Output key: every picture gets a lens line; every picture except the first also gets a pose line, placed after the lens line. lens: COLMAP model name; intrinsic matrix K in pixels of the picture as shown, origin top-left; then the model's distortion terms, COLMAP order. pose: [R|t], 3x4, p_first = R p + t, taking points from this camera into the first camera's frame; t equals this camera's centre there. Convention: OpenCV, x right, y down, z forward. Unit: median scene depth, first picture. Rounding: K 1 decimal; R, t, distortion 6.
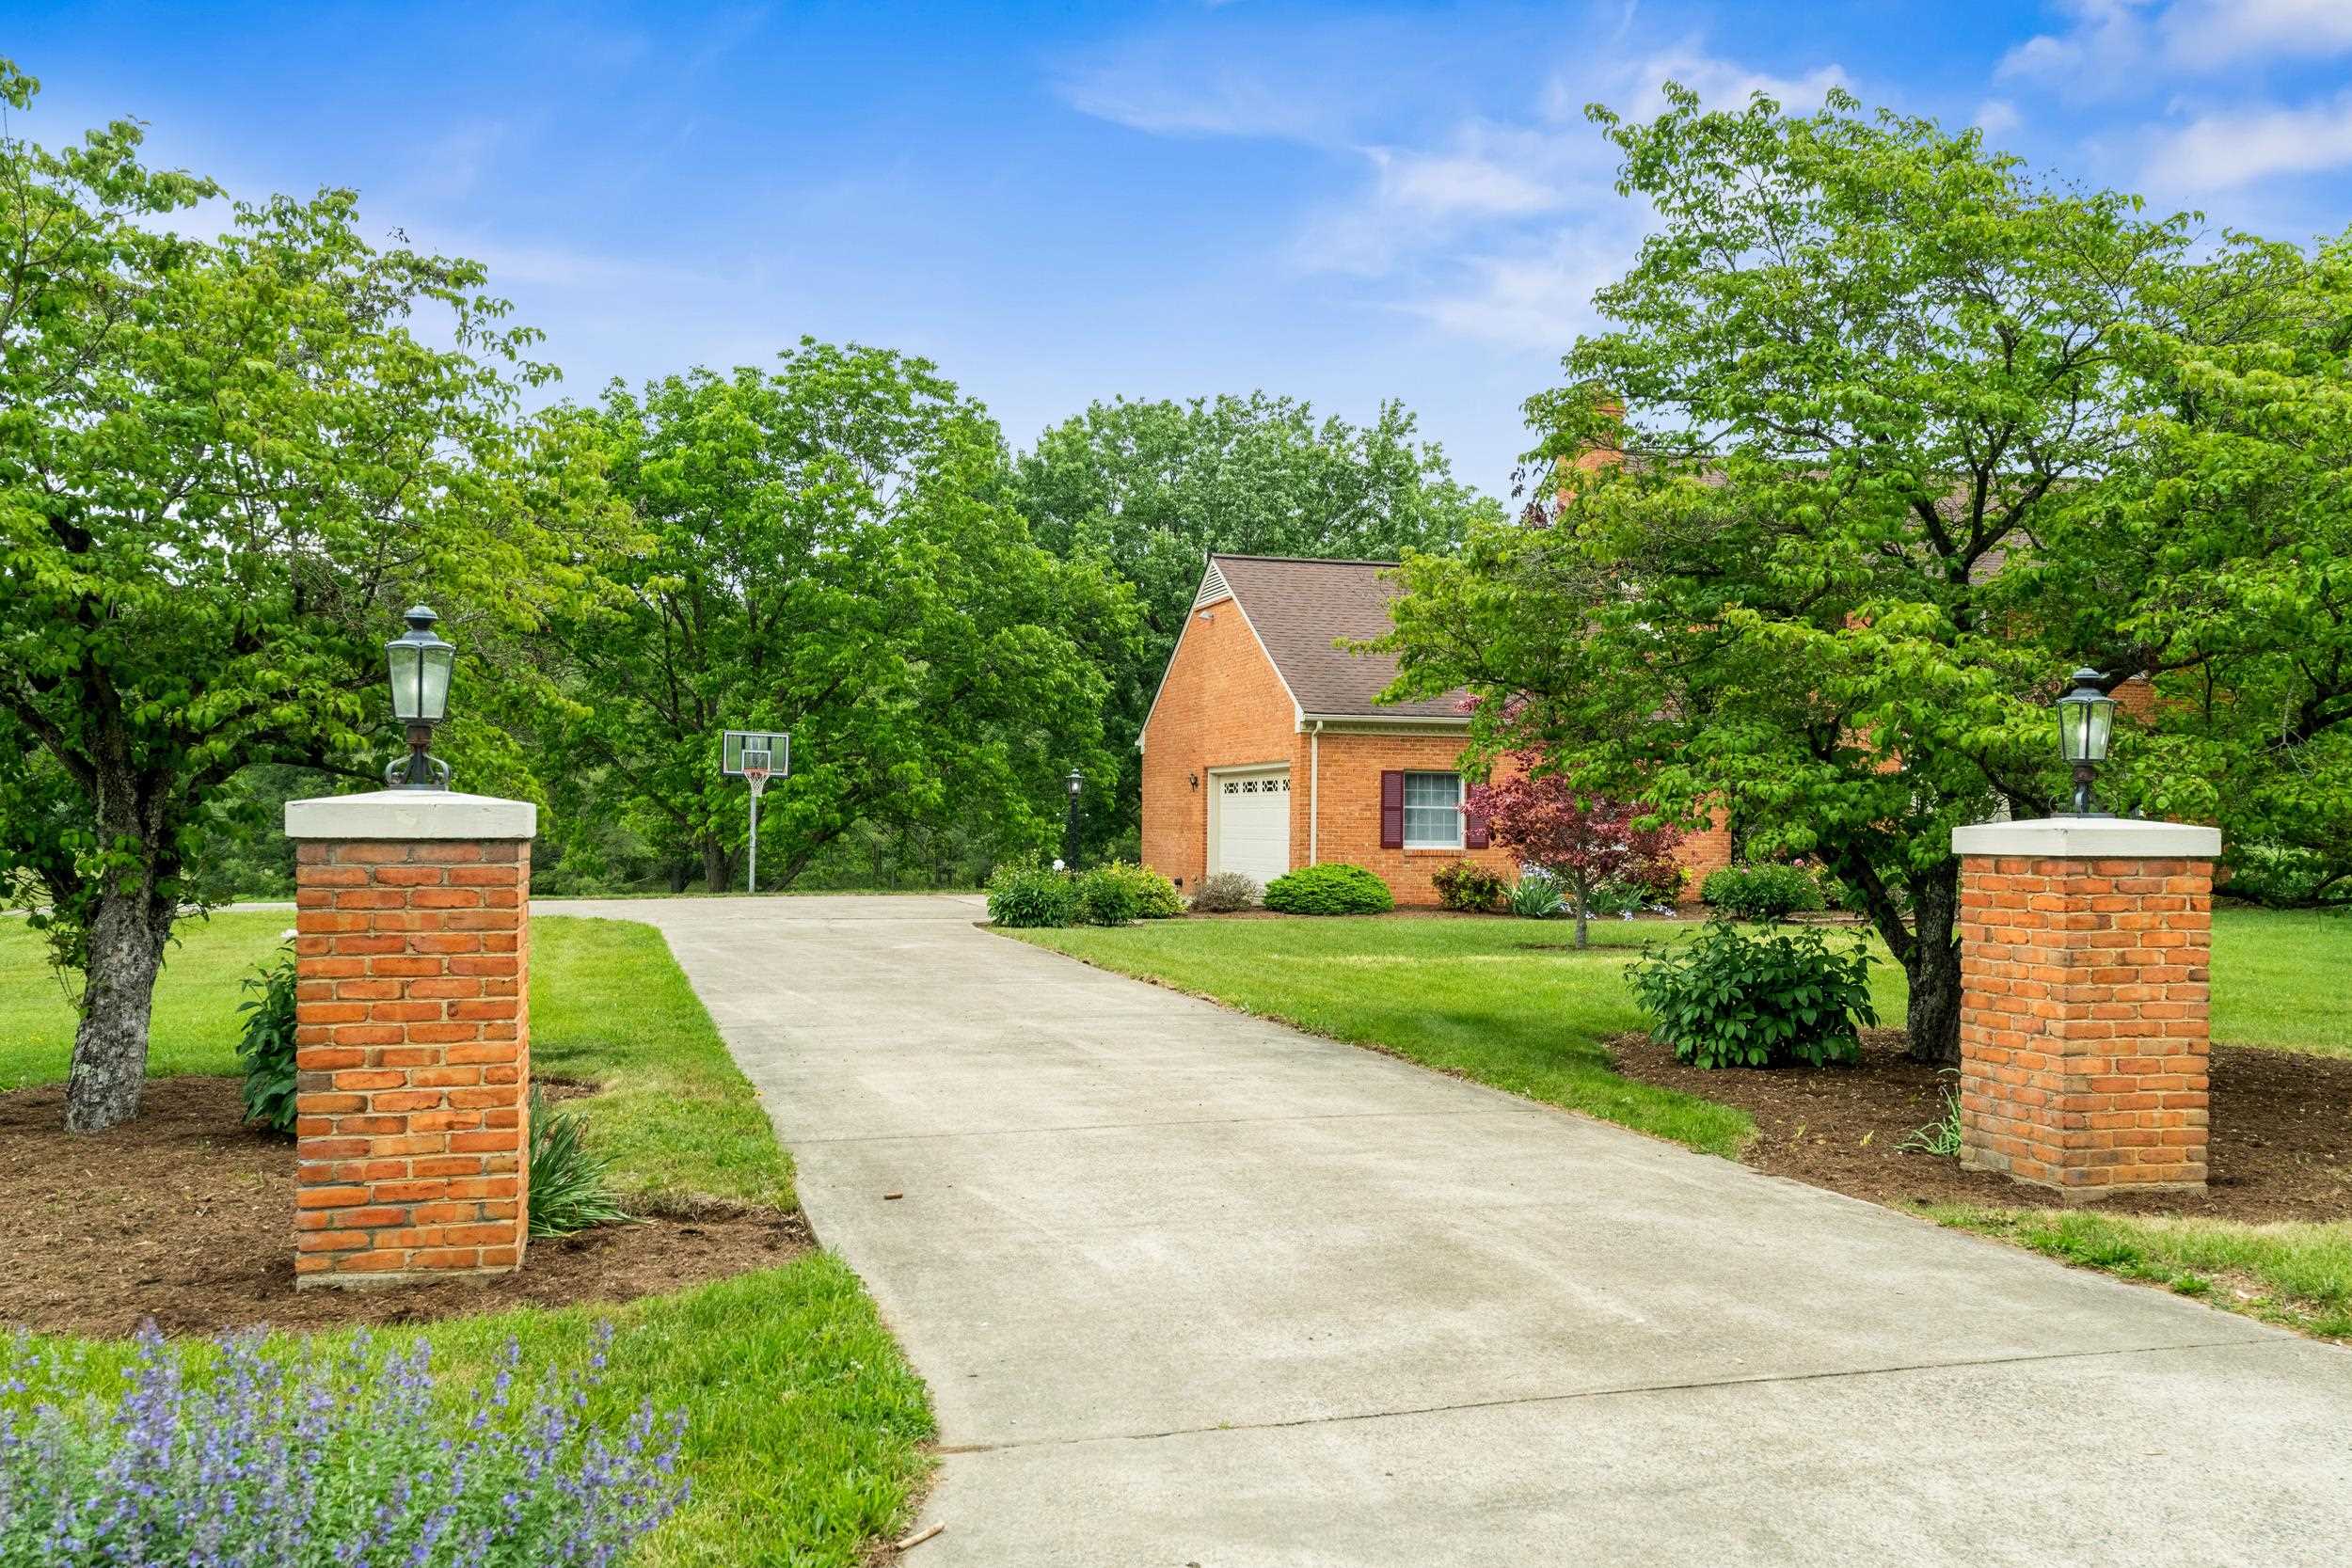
lens RADIAL K [[2099.4, 0, 1177.5], [0, 2099.4, 793.7], [0, 0, 1]] dist [0.006522, 0.000448]
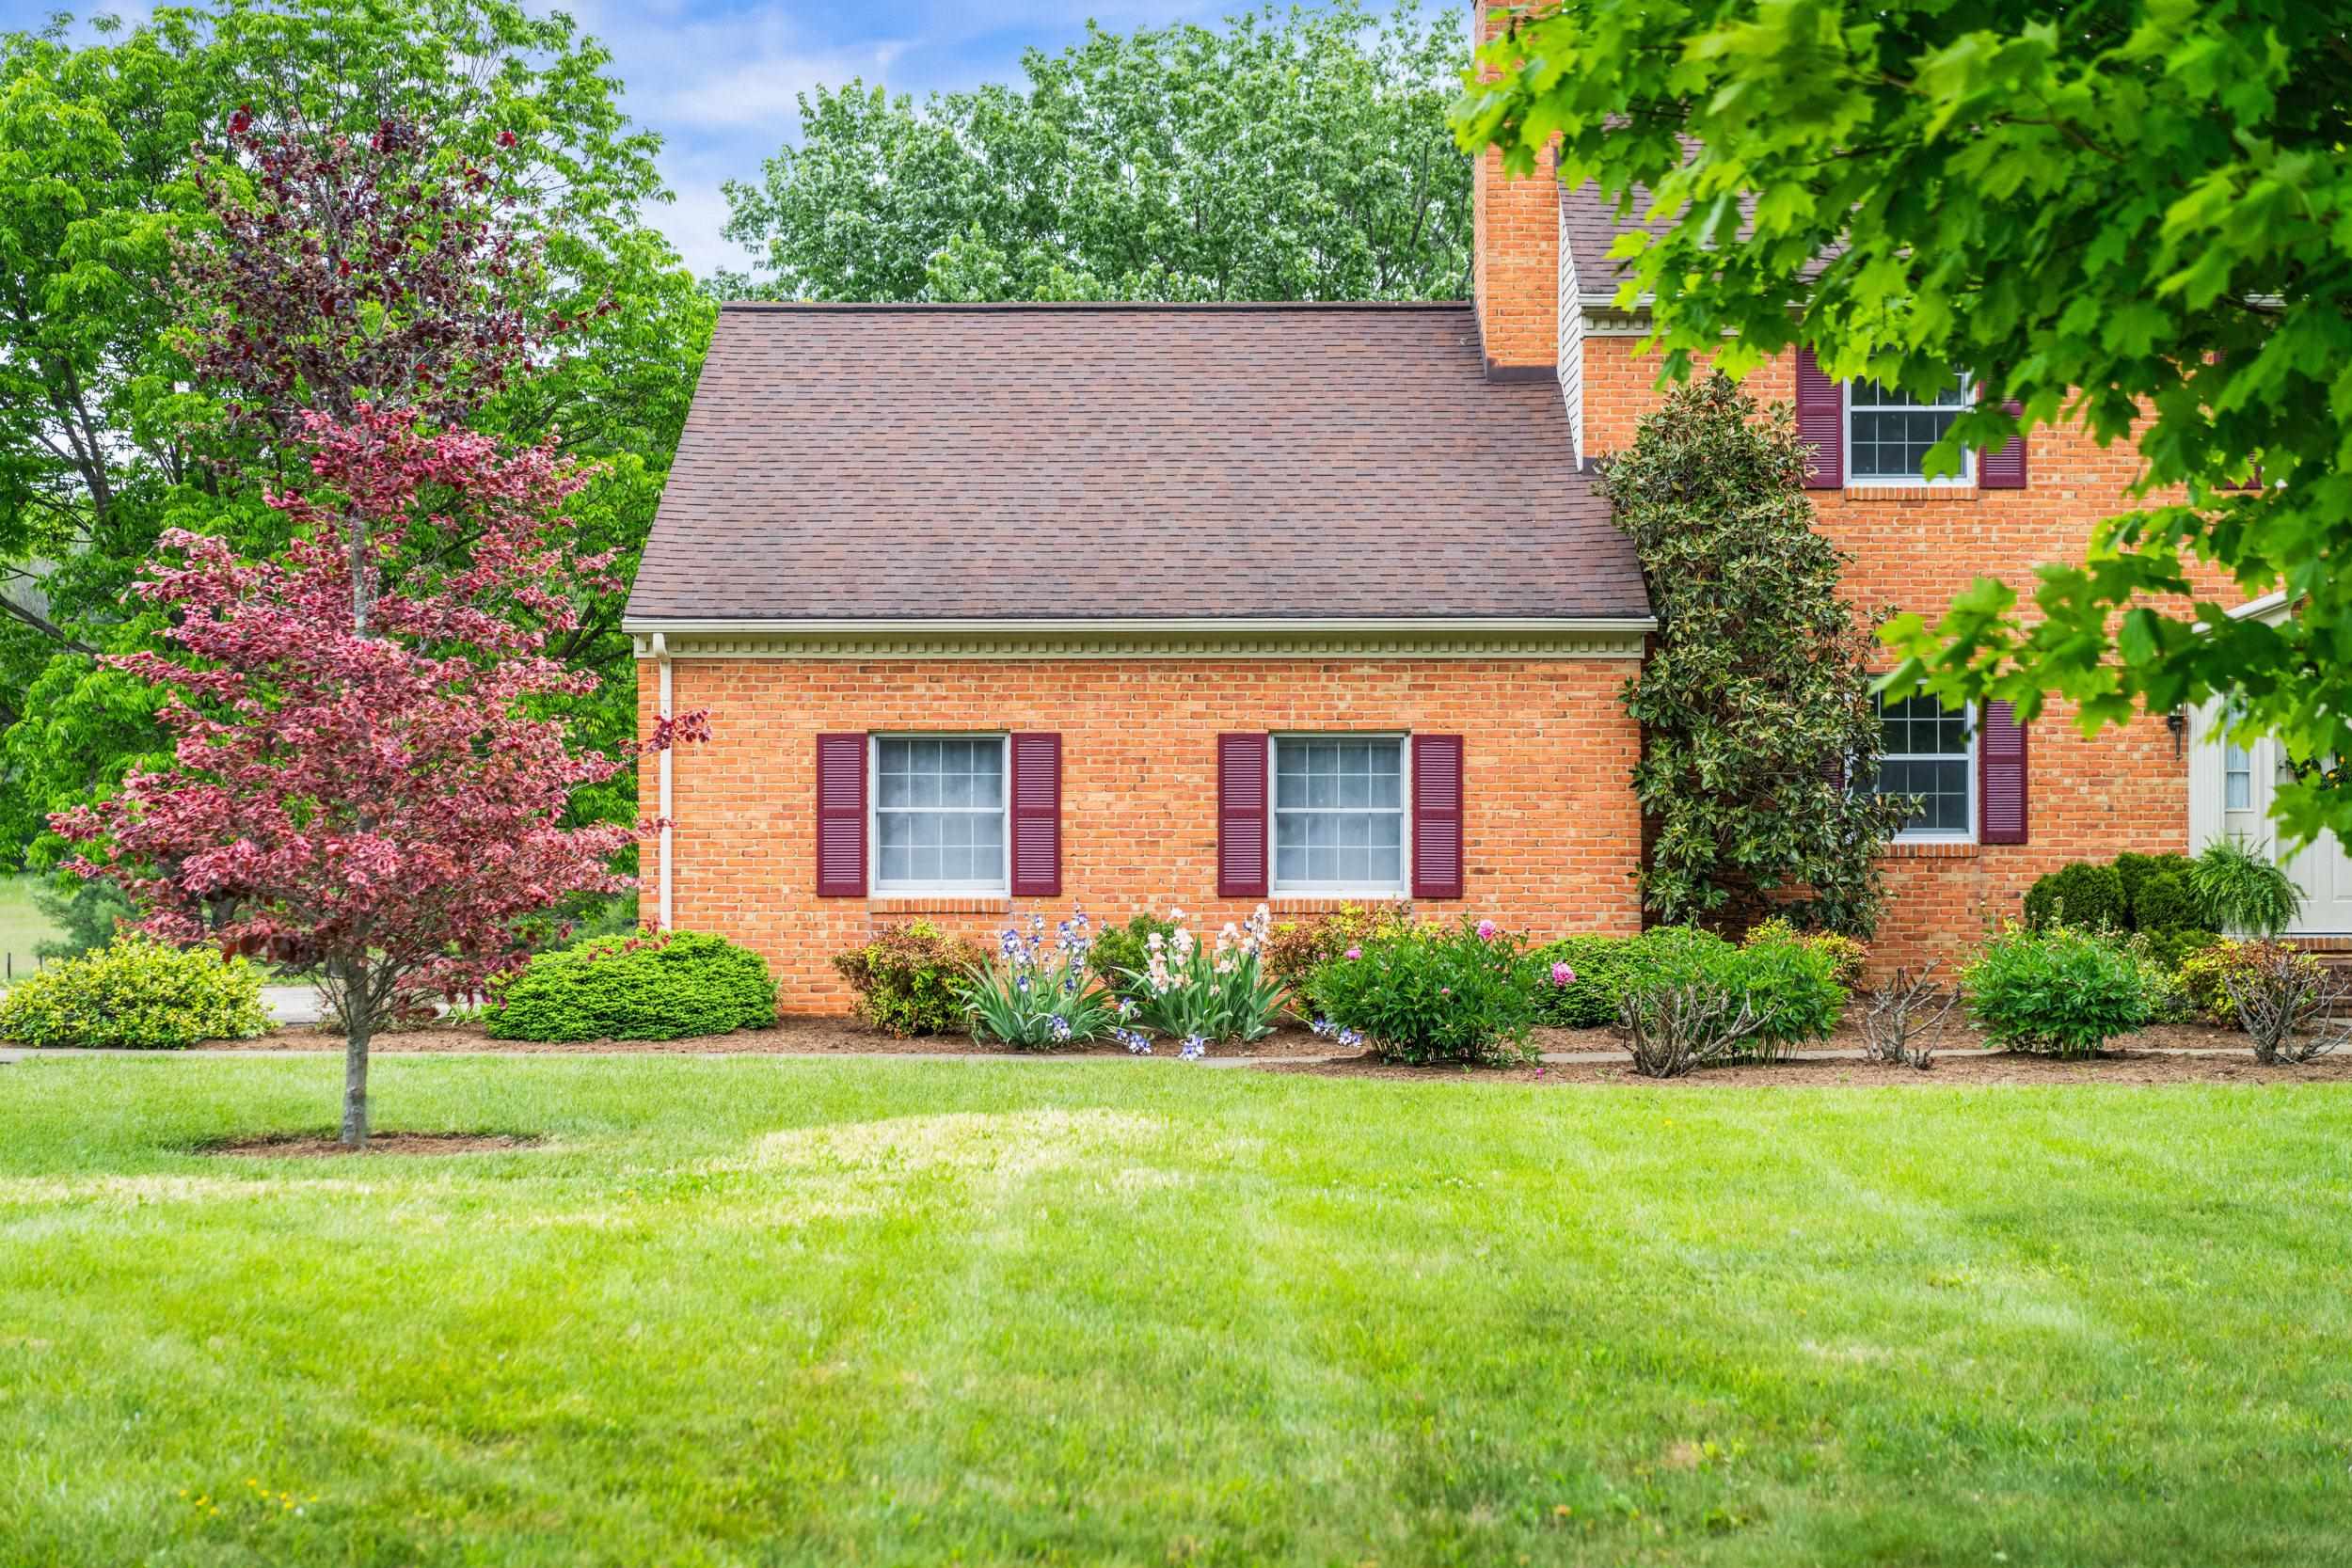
lens RADIAL K [[3673.0, 0, 1171.0], [0, 3673.0, 778.4], [0, 0, 1]] dist [-0.003491, 0.000000]
pose [[0.961923, -0.014153, -0.272953, 0.398644], [0.012986, 0.999897, -0.006081, 0.005147], [0.273011, 0.002305, 0.962008, 0.222199]]
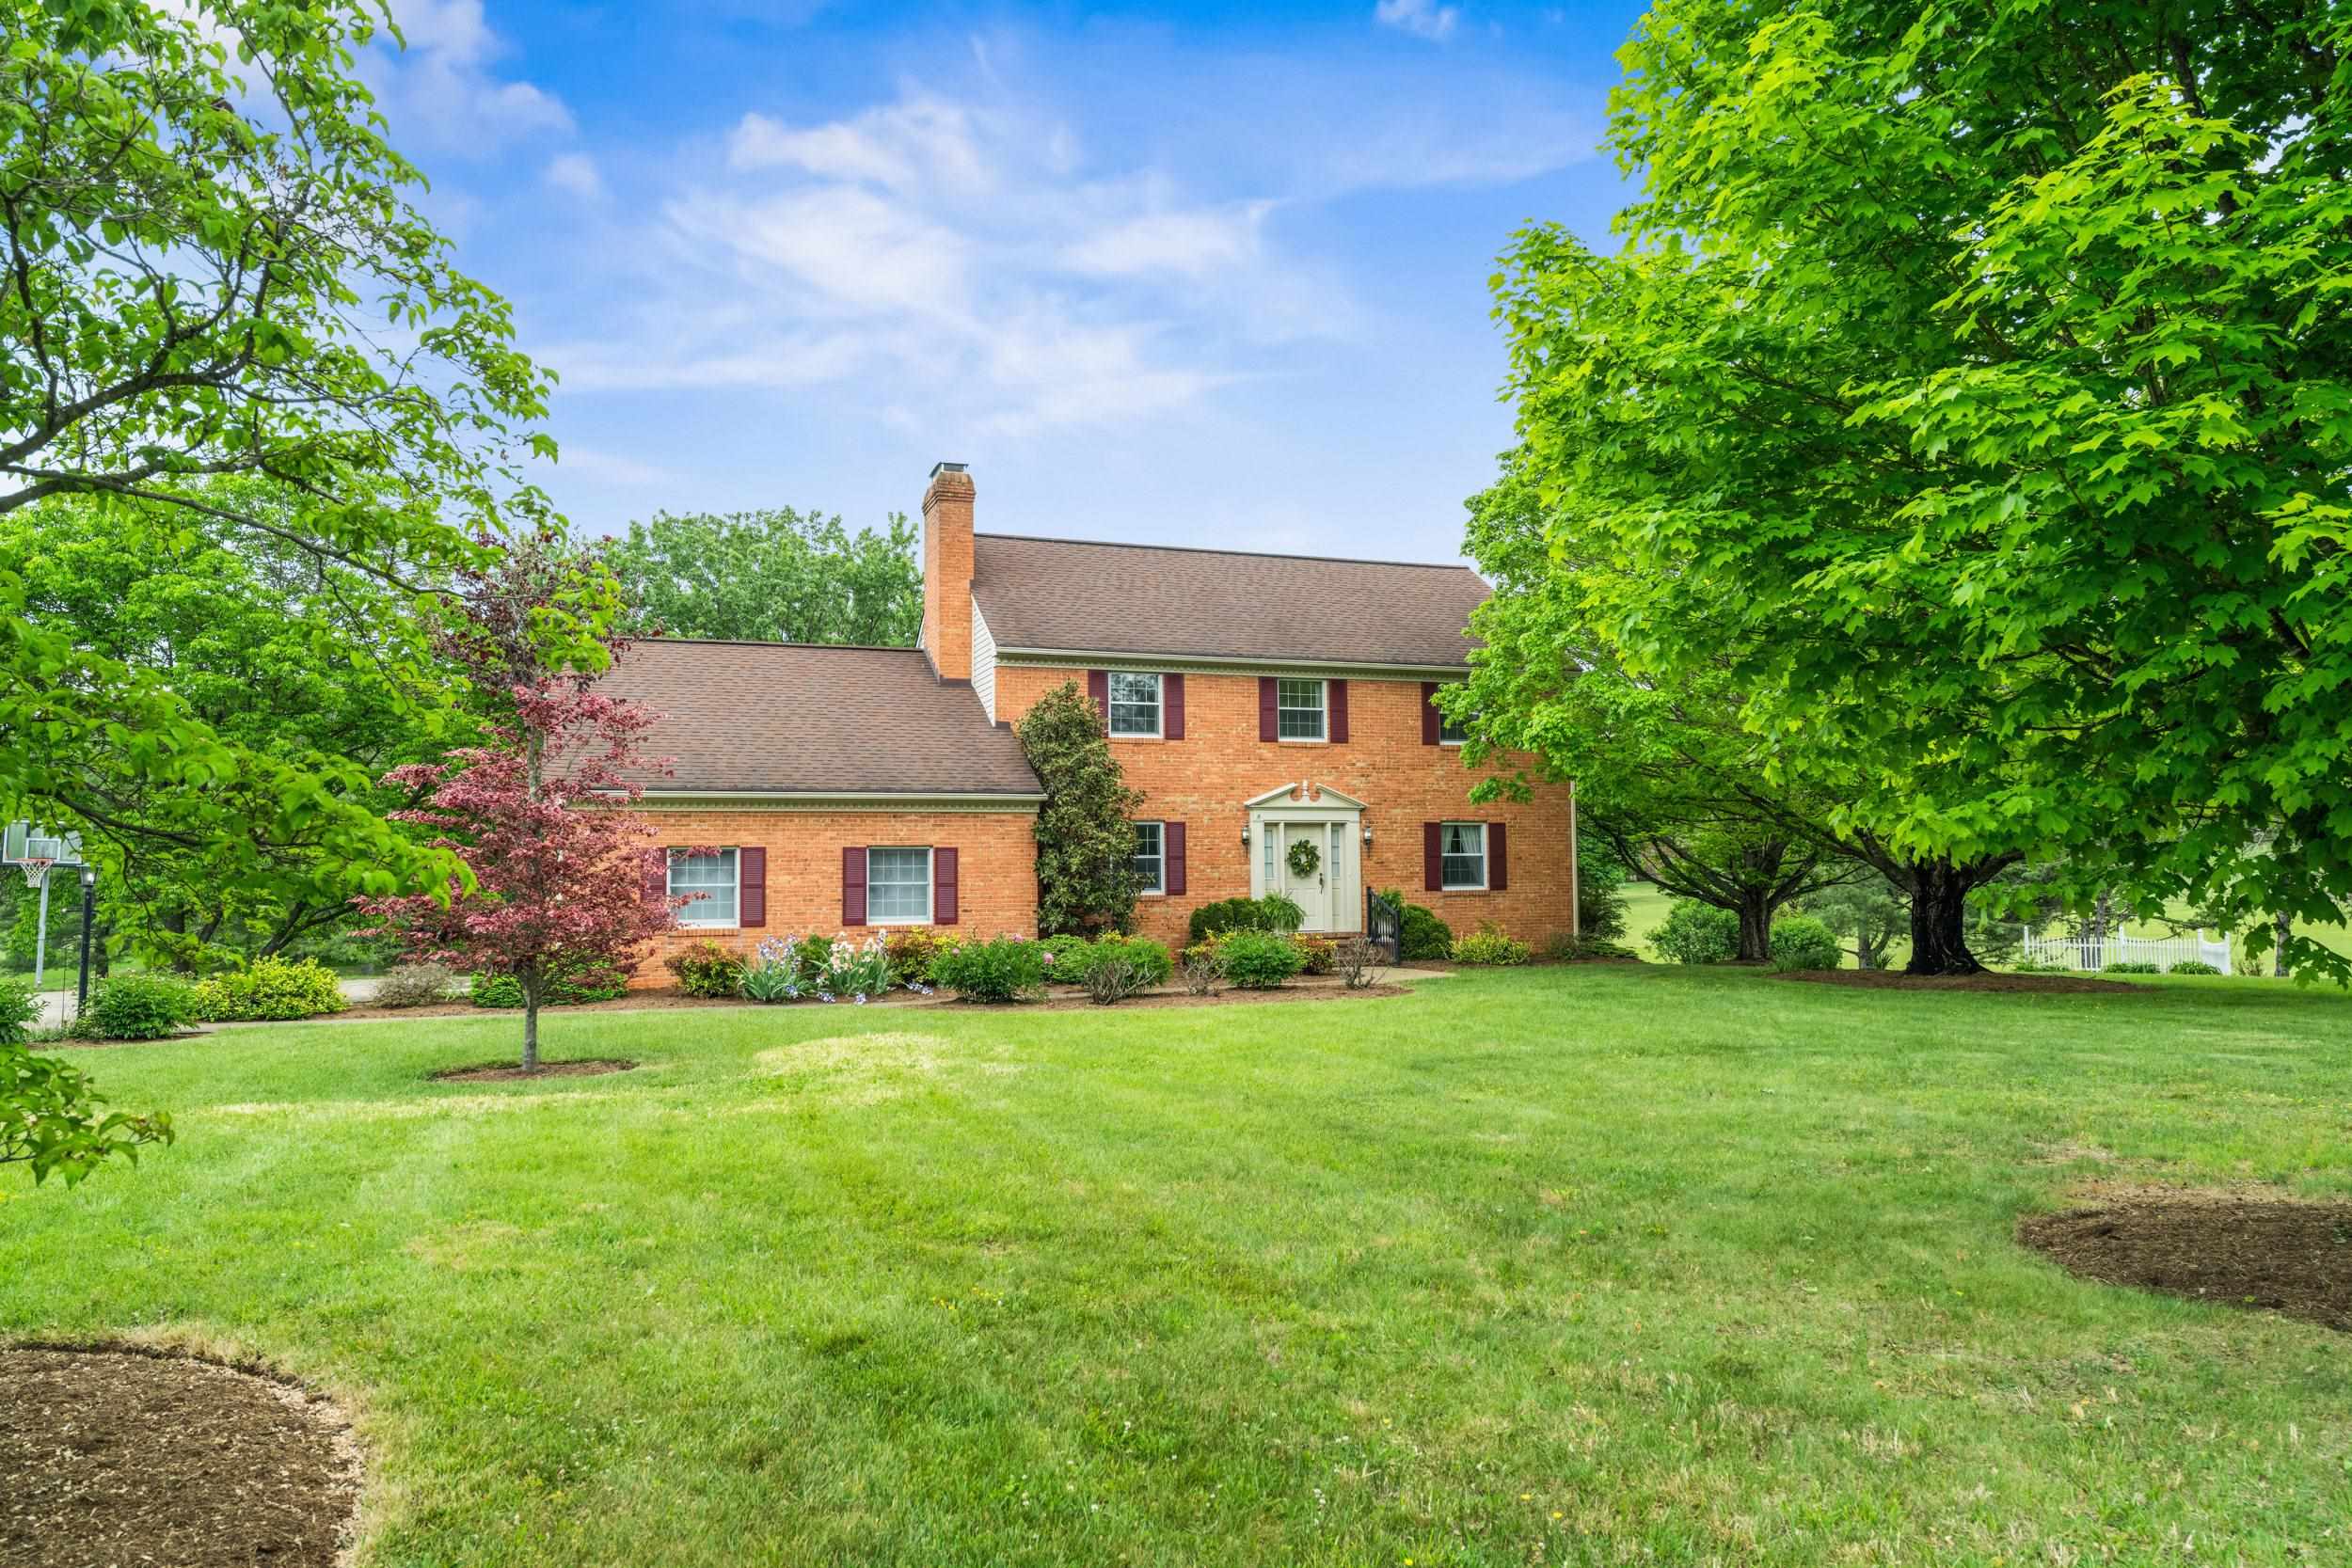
lens RADIAL K [[1576.3, 0, 1179.2], [0, 1576.3, 782.7], [0, 0, 1]] dist [0.003113, 0.001840]
pose [[0.995795, -0.016504, 0.090116, 0.275203], [0.021326, 0.998377, -0.052812, 0.002459], [-0.089098, 0.054512, 0.994530, 0.263309]]
